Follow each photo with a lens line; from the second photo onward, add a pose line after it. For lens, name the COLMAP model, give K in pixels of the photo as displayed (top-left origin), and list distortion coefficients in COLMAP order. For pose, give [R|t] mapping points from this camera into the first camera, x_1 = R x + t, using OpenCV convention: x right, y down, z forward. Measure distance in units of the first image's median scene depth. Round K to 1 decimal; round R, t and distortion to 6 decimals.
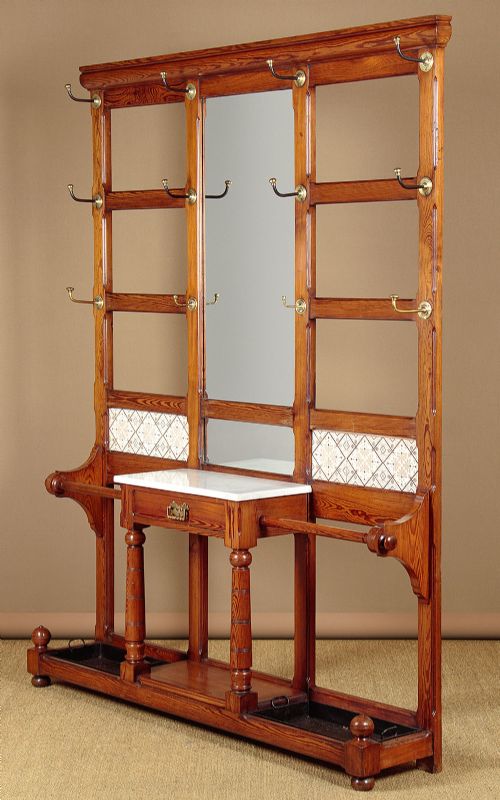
lens RADIAL K [[1754.8, 0, 249.3], [0, 1754.8, 485.8], [0, 0, 1]] dist [0.036052, 0.100814]
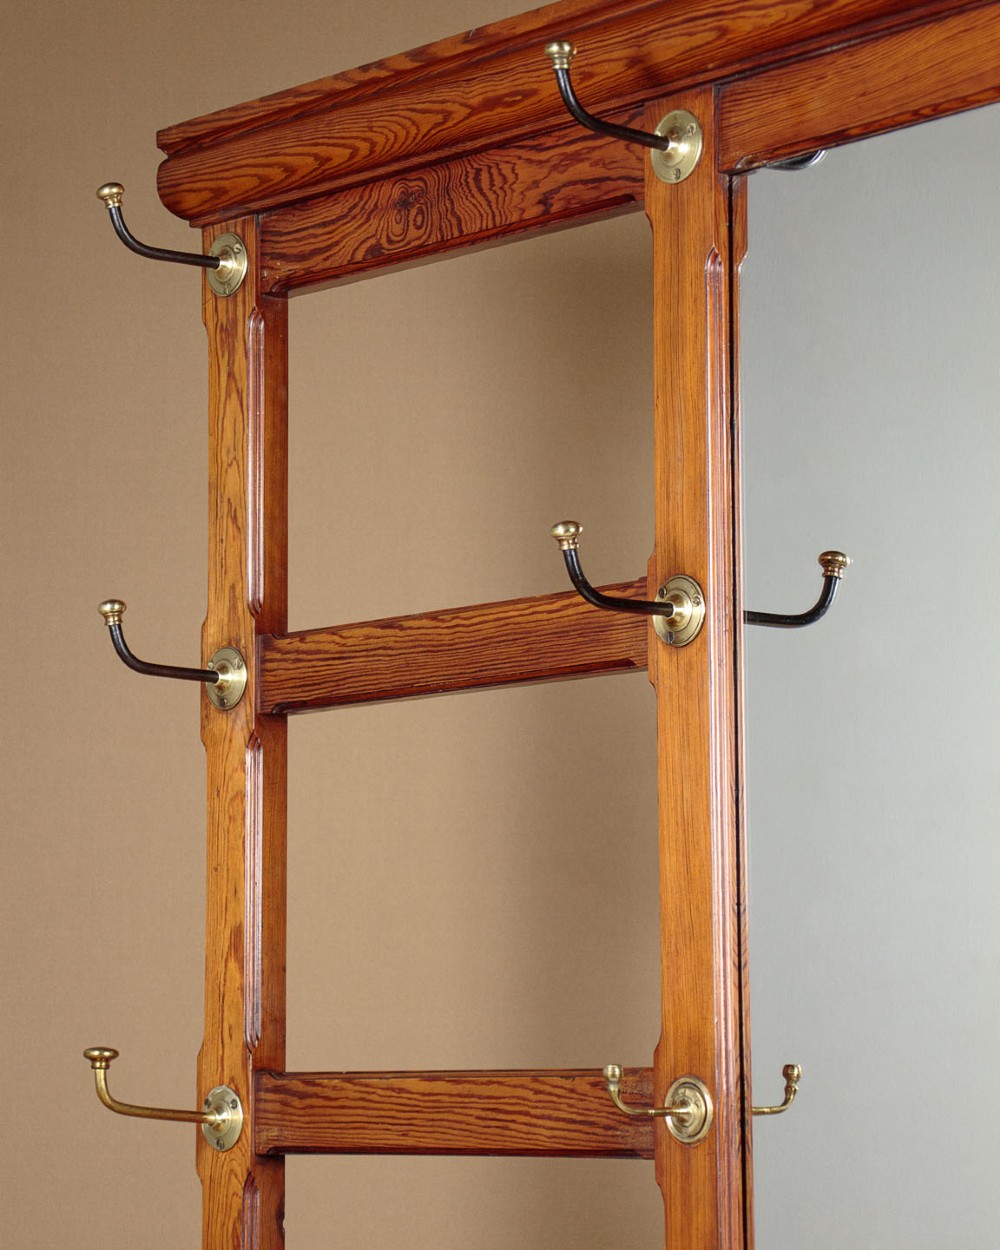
lens RADIAL K [[3688.2, 0, 610.1], [0, 3688.2, 623.7], [0, 0, 1]] dist [0.120651, 2.337049]
pose [[0.998965, 0.000466, 0.045493, -0.058270], [0.010858, 0.968613, -0.248337, -0.047663], [-0.044181, 0.248574, 0.967605, 0.528673]]
